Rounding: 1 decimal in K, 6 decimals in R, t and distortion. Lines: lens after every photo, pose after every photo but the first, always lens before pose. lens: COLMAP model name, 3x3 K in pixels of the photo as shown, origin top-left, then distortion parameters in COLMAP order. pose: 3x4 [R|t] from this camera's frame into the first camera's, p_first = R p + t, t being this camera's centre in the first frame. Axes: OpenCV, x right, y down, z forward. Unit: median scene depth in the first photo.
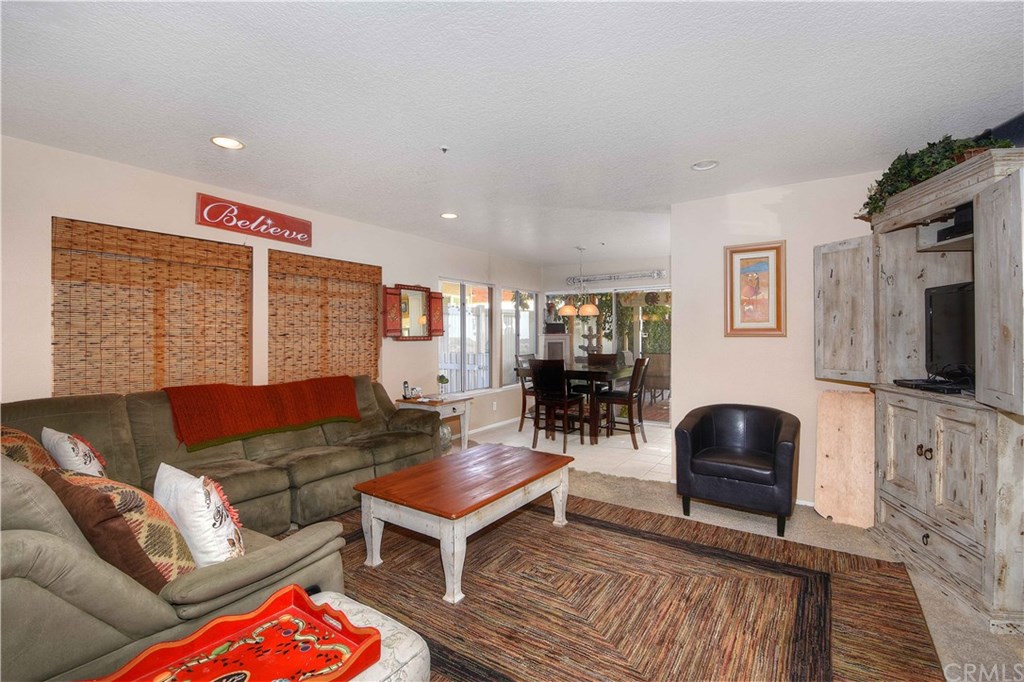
lens RADIAL K [[449.5, 0, 513.2], [0, 449.5, 338.7], [0, 0, 1]] dist [-0.003675, -0.000968]
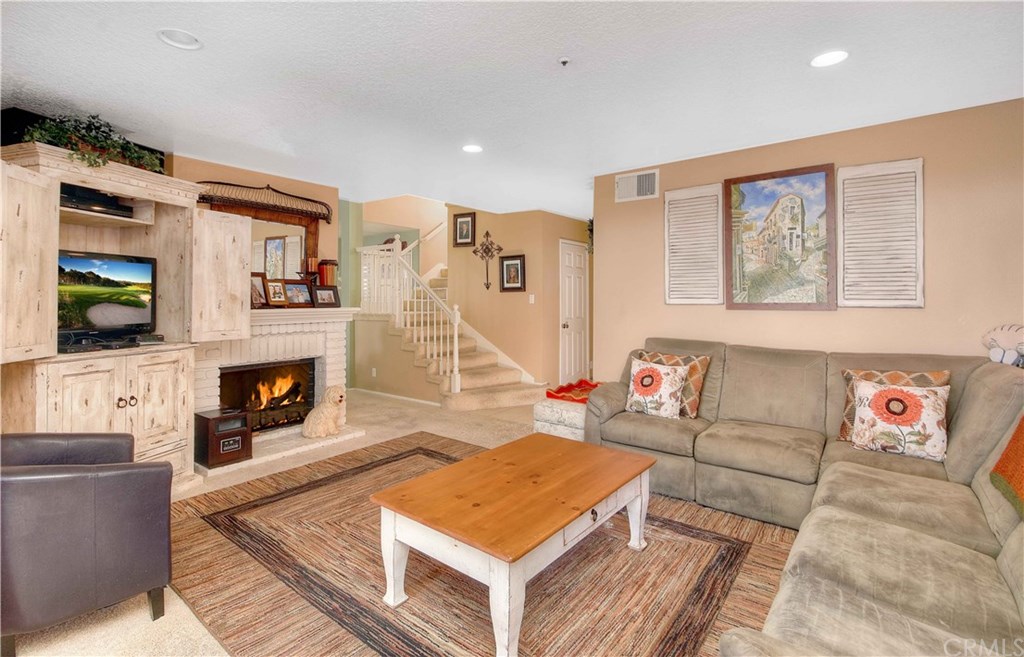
lens RADIAL K [[474.5, 0, 509.6], [0, 474.5, 292.9], [0, 0, 1]] dist [0.000103, 0.000007]
pose [[-0.997493, 0.010358, 0.070002, -0.108311], [0.009856, 0.999923, -0.007515, -0.003146], [-0.070075, -0.006806, -0.997519, 1.748480]]
